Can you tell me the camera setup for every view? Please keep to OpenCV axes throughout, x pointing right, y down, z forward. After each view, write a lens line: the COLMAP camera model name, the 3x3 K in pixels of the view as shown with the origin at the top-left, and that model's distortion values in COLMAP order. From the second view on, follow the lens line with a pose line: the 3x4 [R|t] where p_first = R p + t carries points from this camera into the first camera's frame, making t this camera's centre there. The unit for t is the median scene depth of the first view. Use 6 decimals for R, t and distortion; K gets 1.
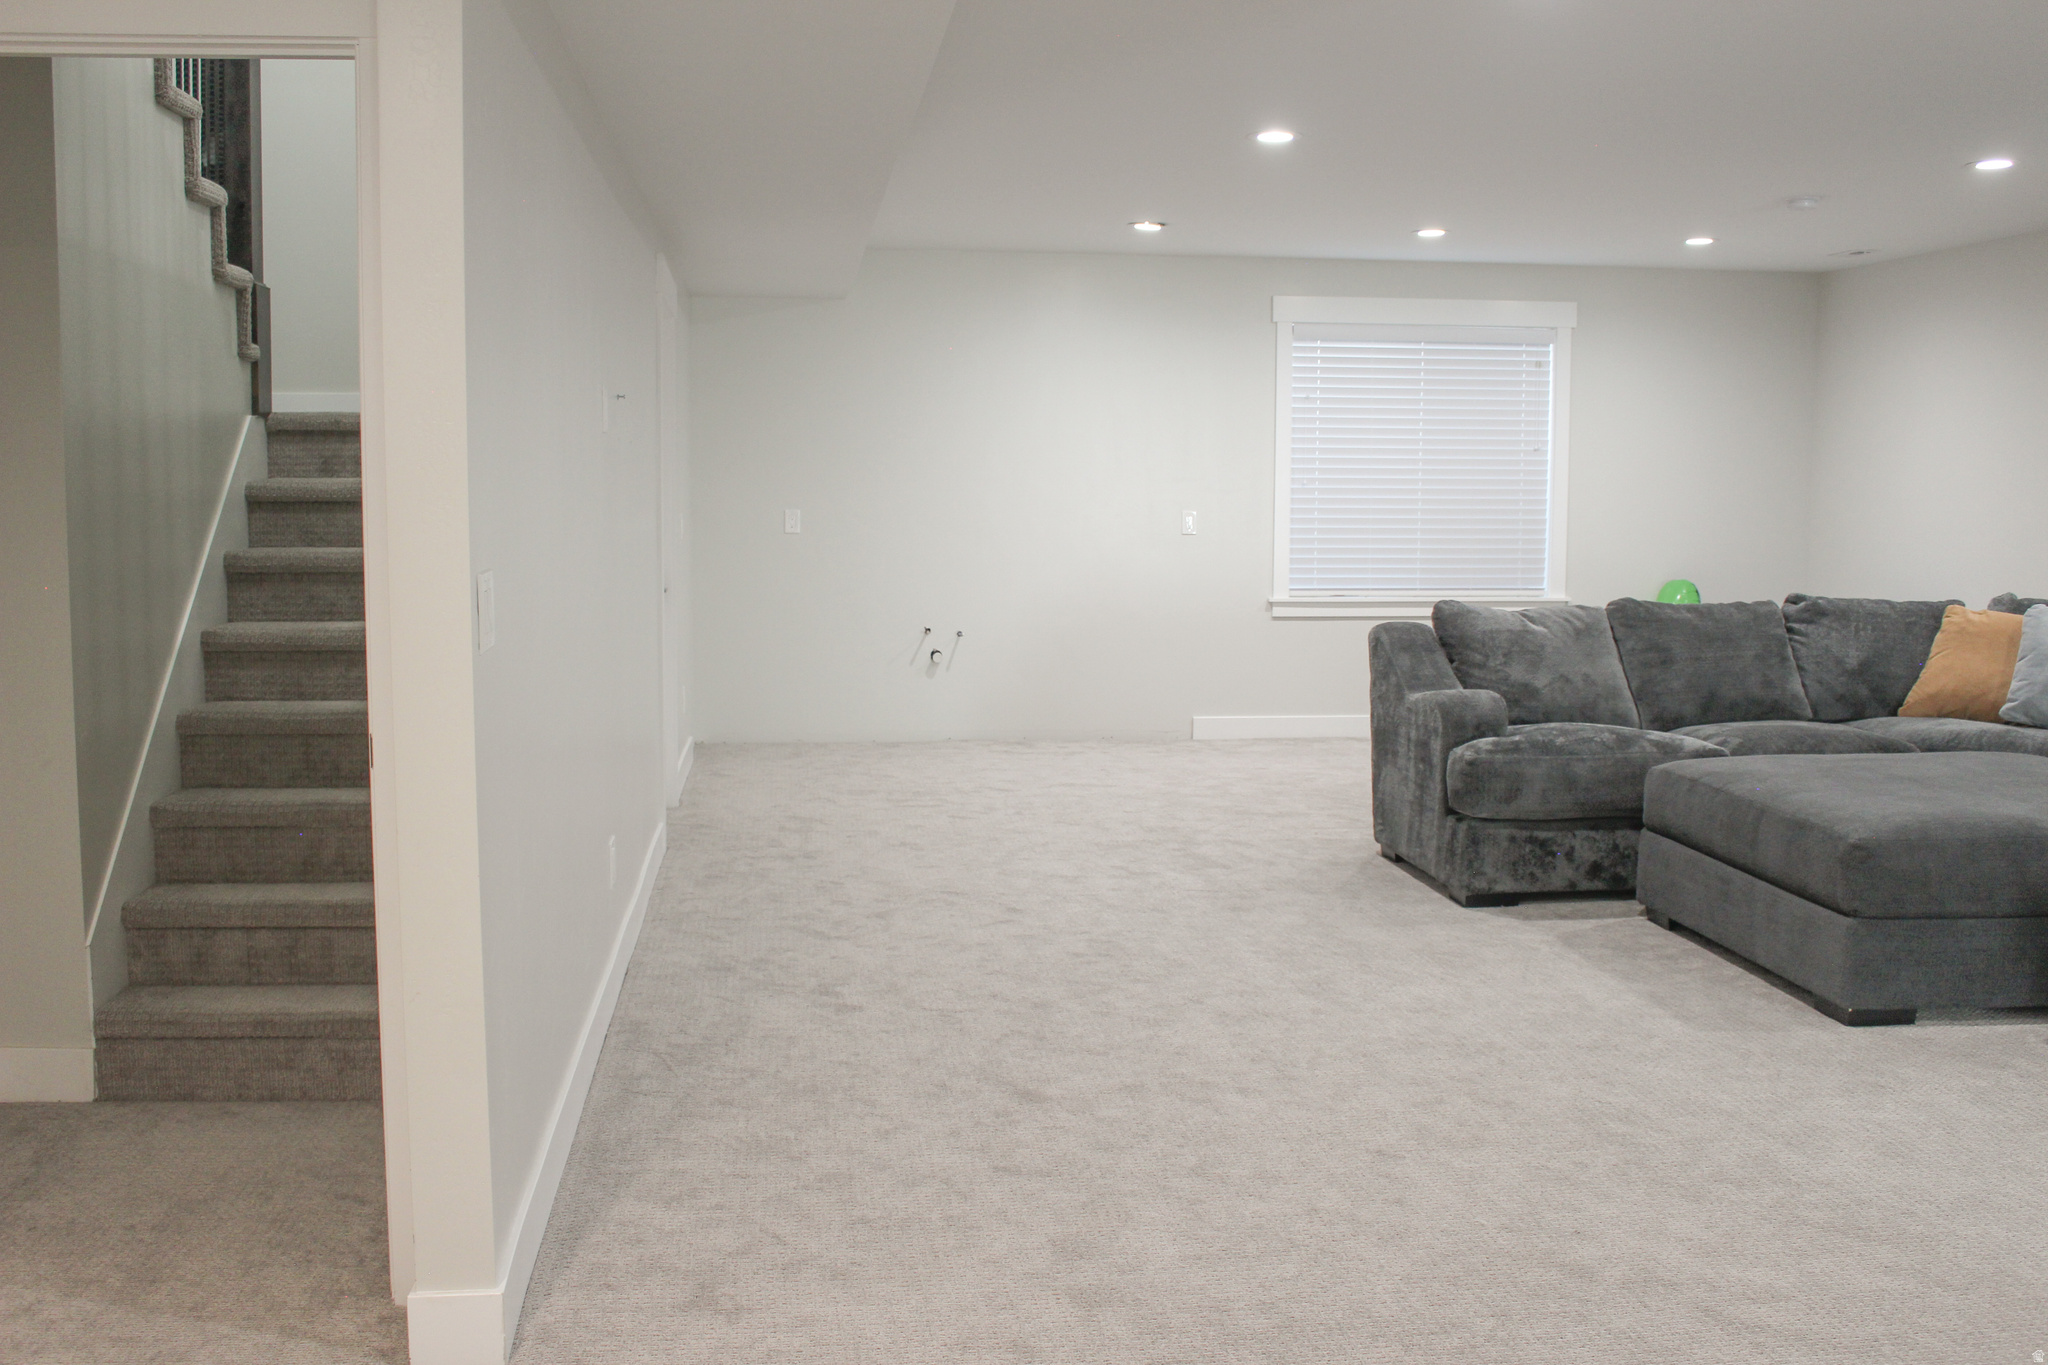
lens RADIAL K [[1969.7, 0, 1024.0], [0, 1969.7, 682.5], [0, 0, 1]] dist [-0.143294, 0.120557]
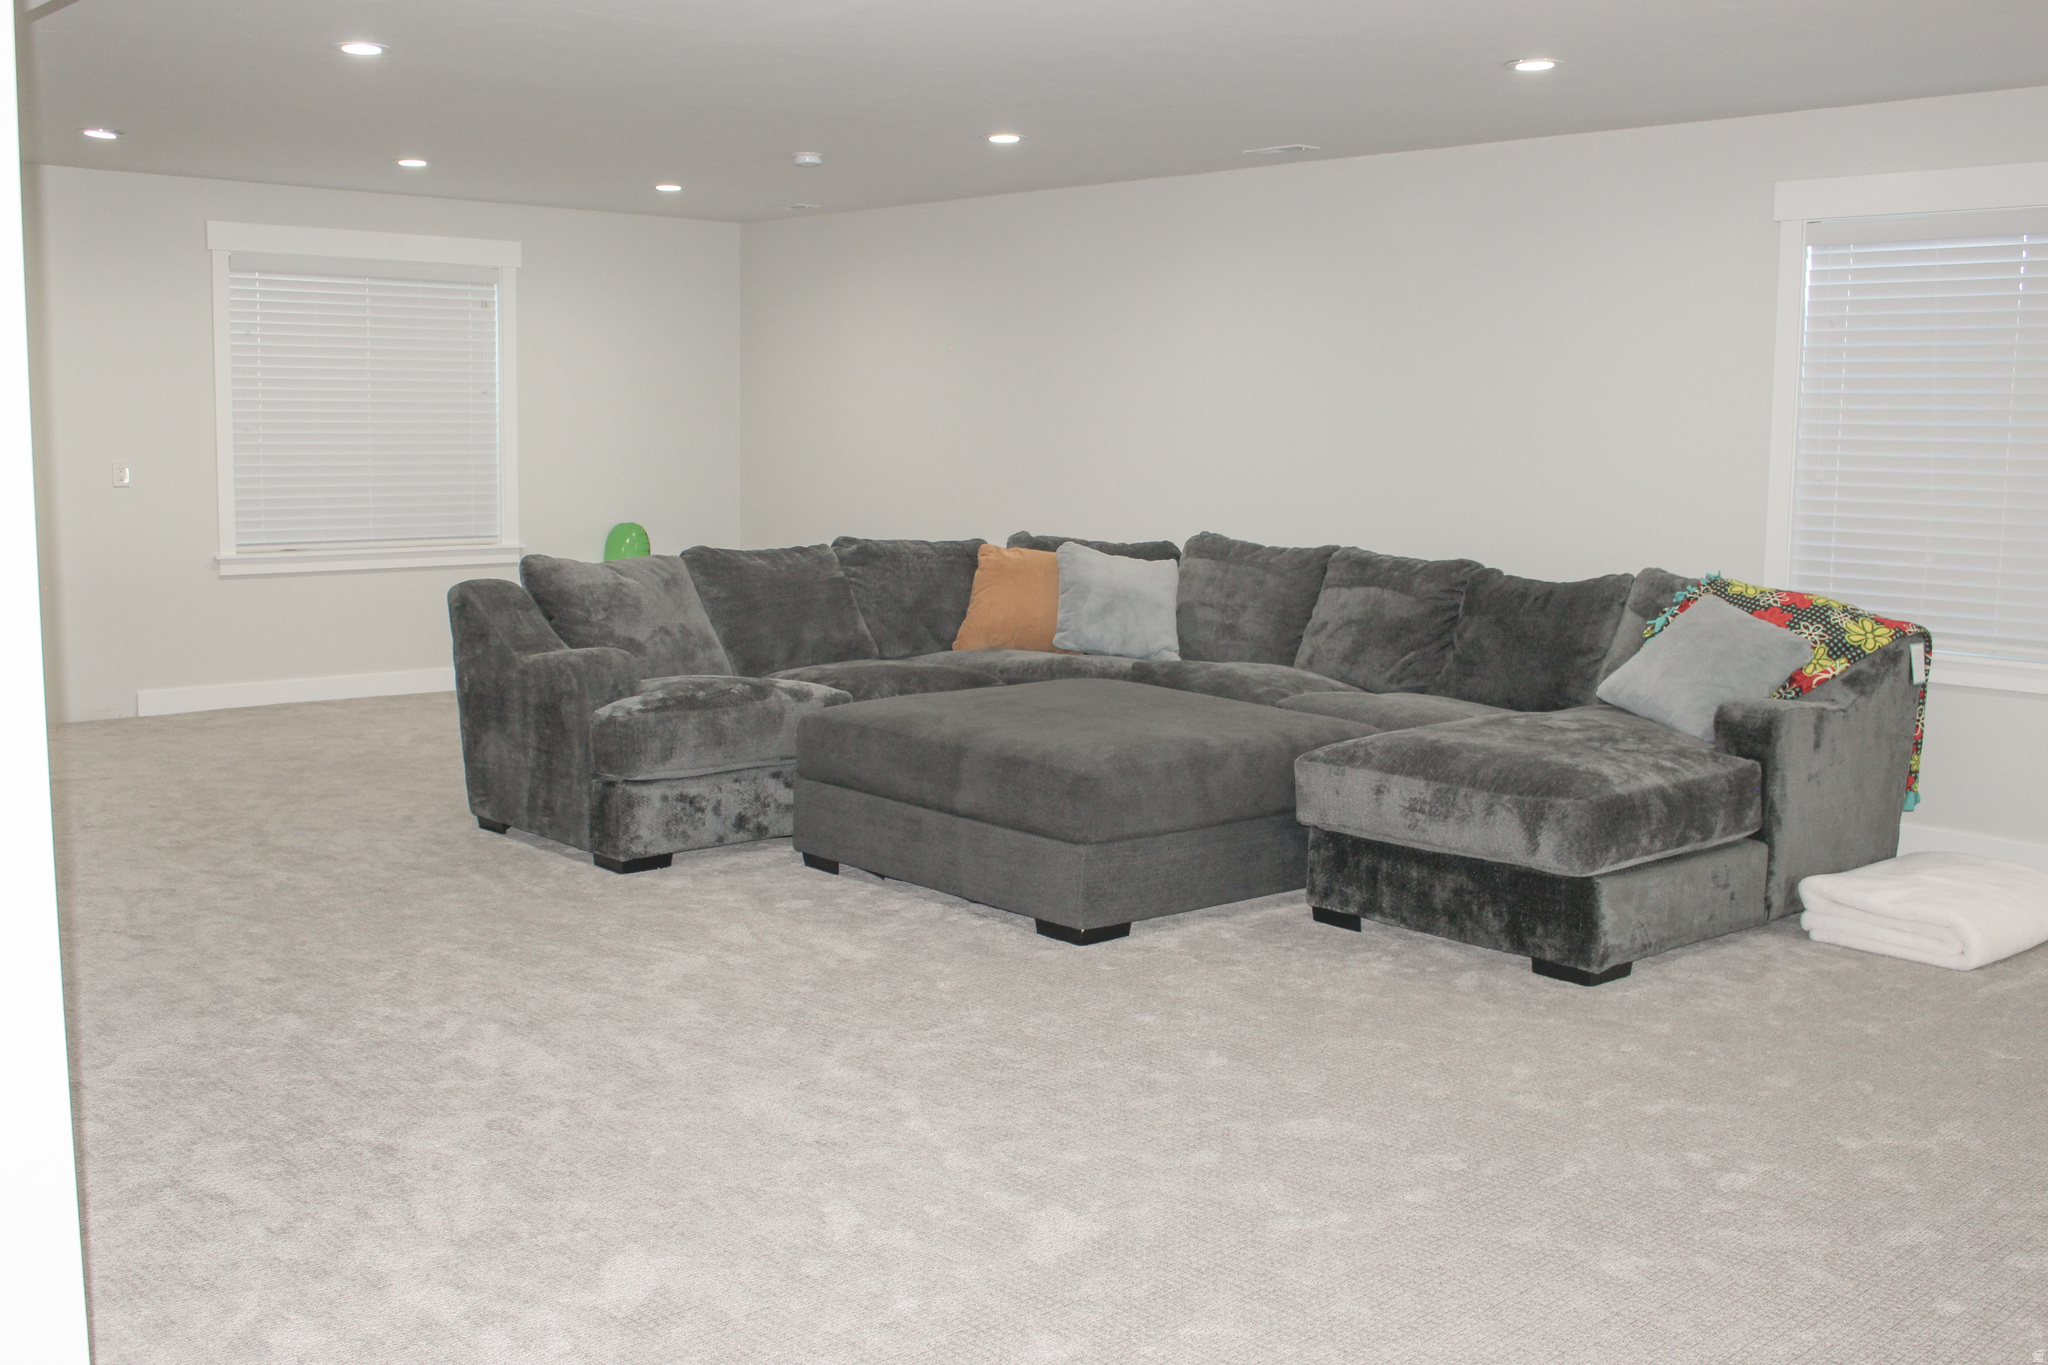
lens RADIAL K [[1969.7, 0, 1024.0], [0, 1969.7, 682.5], [0, 0, 1]] dist [-0.143294, 0.120557]
pose [[0.805481, -0.065001, 0.589046, -0.159314], [0.045967, 0.997825, 0.047254, -0.014188], [-0.590836, -0.010985, 0.806717, 0.092532]]
